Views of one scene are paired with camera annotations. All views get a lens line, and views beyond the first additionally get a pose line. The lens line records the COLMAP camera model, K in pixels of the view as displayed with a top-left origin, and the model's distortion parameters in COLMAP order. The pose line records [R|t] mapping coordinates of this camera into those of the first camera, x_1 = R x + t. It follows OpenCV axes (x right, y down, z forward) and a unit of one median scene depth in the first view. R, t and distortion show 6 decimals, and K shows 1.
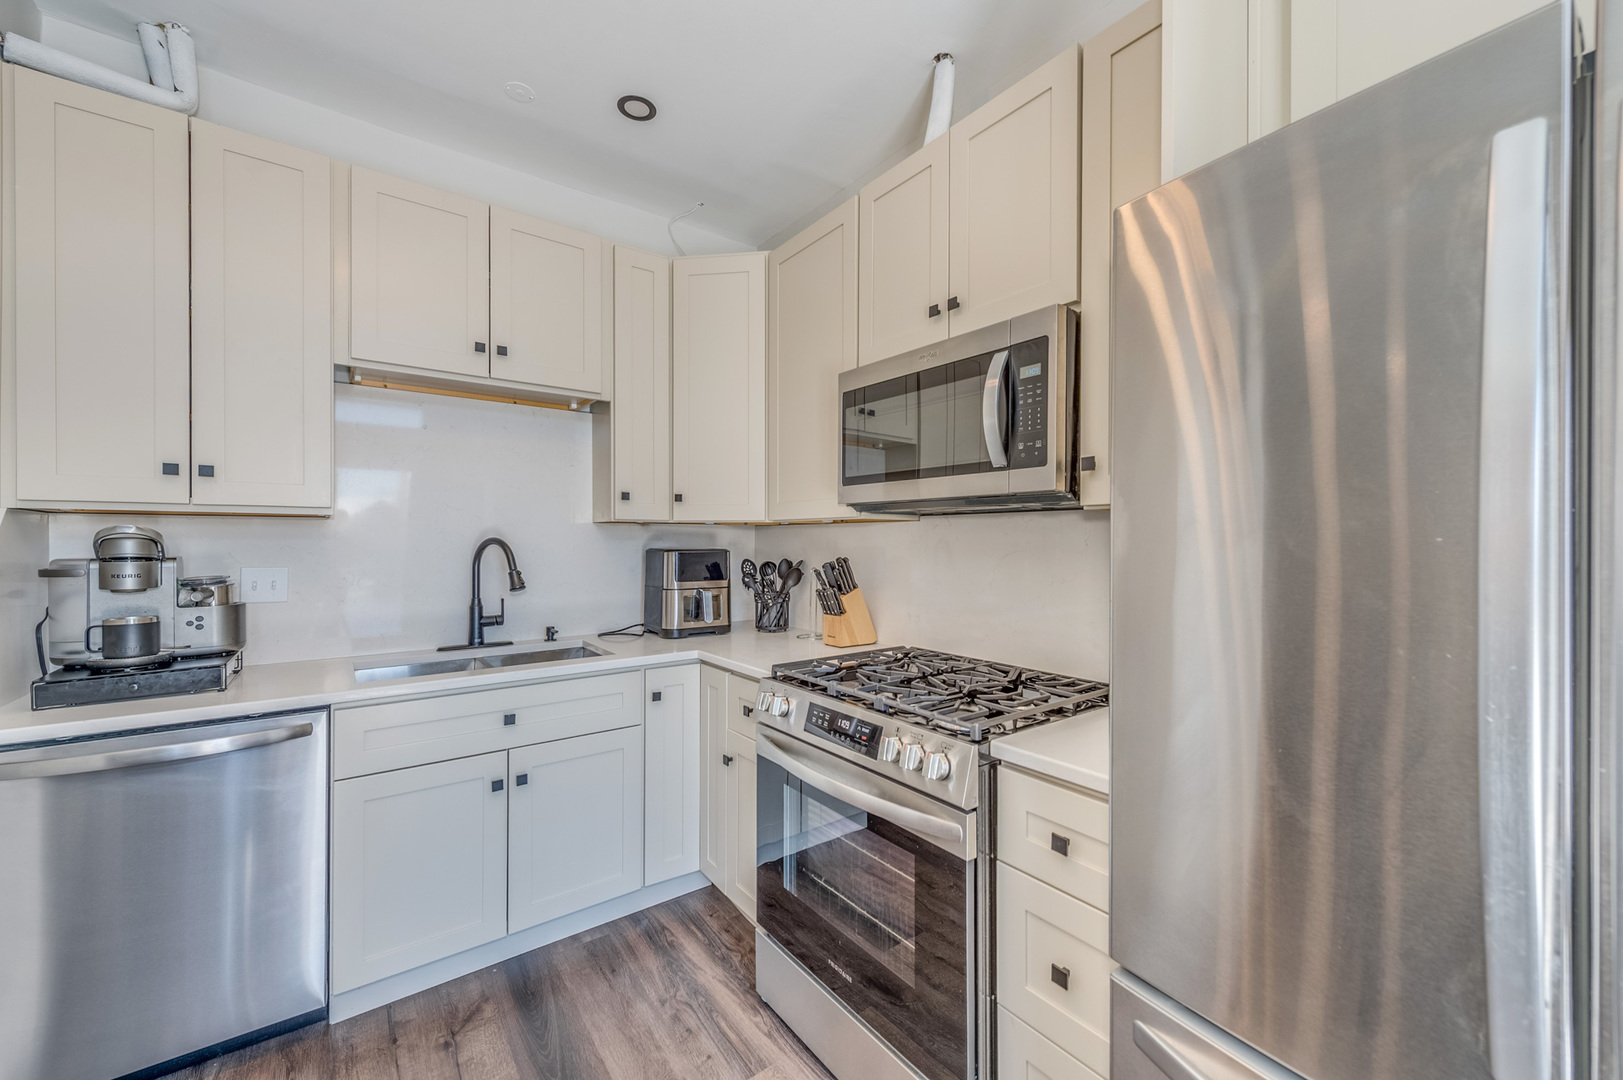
lens RADIAL K [[626.5, 0, 756.8], [0, 626.5, 582.7], [0, 0, 1]] dist [0.014092, -0.000094]
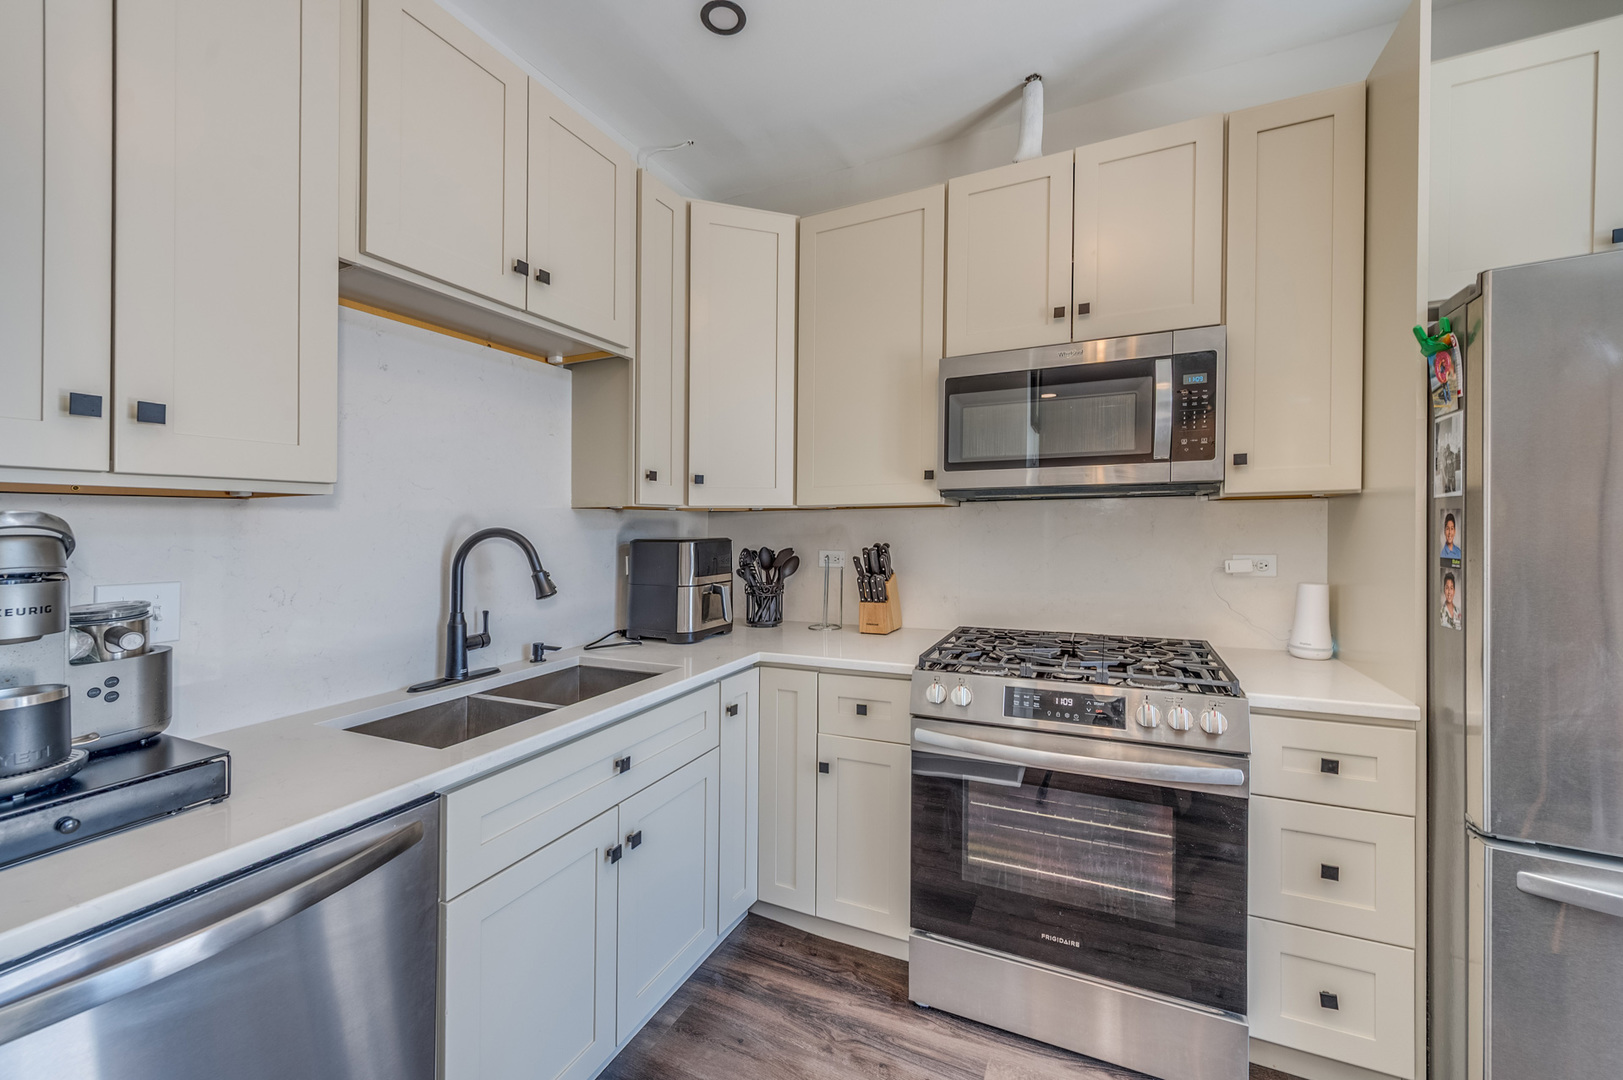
lens RADIAL K [[653.4, 0, 770.2], [0, 653.4, 571.6], [0, 0, 1]] dist [0.008822, 0.000111]
pose [[0.878652, -0.044826, 0.475355, -0.596700], [0.045734, 0.998907, 0.009663, -0.016448], [-0.475268, 0.013250, 0.879741, 0.208585]]
